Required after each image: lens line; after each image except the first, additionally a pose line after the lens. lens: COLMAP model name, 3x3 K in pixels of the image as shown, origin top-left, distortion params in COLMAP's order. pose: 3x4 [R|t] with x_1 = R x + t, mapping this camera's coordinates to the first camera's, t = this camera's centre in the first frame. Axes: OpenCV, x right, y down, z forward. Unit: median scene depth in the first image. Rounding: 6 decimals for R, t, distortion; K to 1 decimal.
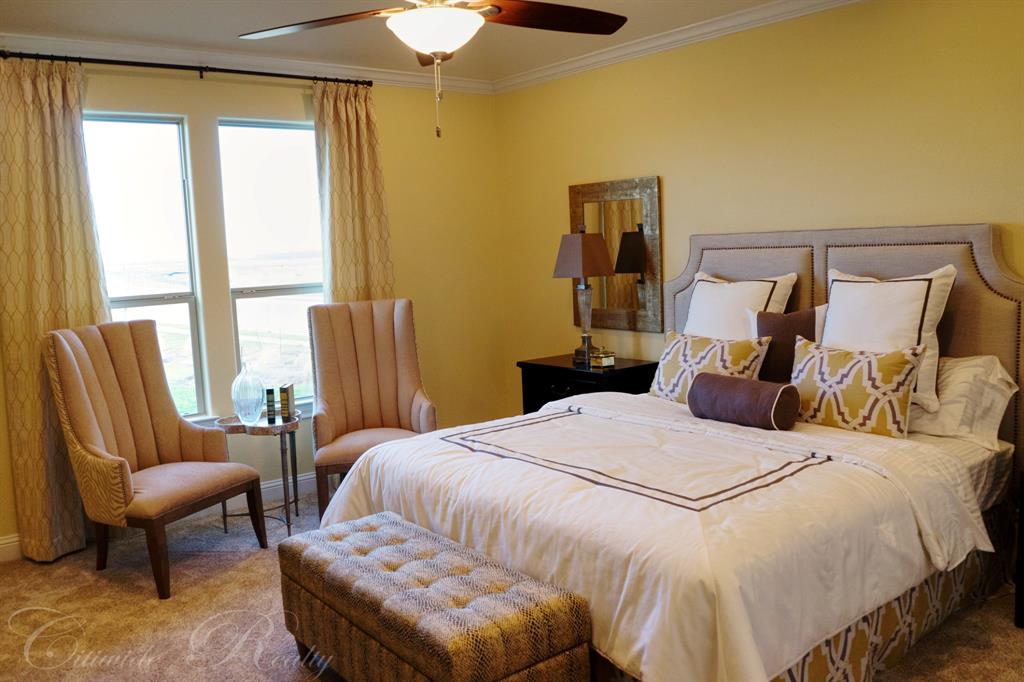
lens RADIAL K [[835.5, 0, 512.0], [0, 835.5, 341.0], [0, 0, 1]] dist [-0.107476, 0.076821]
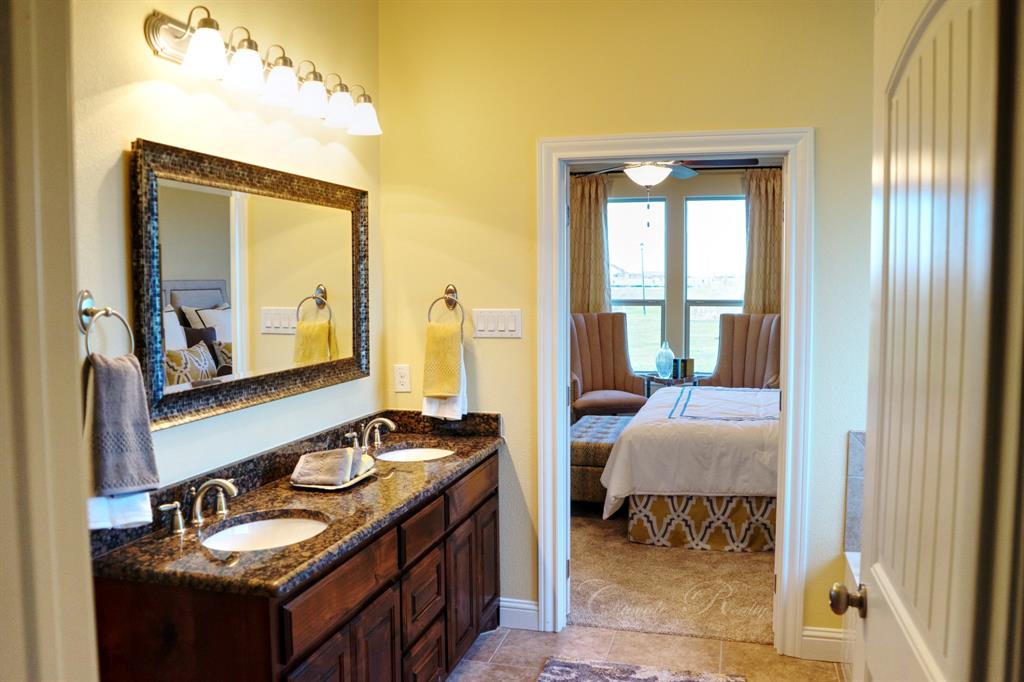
lens RADIAL K [[835.5, 0, 512.0], [0, 835.5, 341.0], [0, 0, 1]] dist [-0.107476, 0.076821]
pose [[0.586334, 0.096802, -0.804264, 0.897754], [-0.109531, 0.993191, 0.039690, -0.010137], [0.802630, 0.064820, 0.592945, -0.285507]]
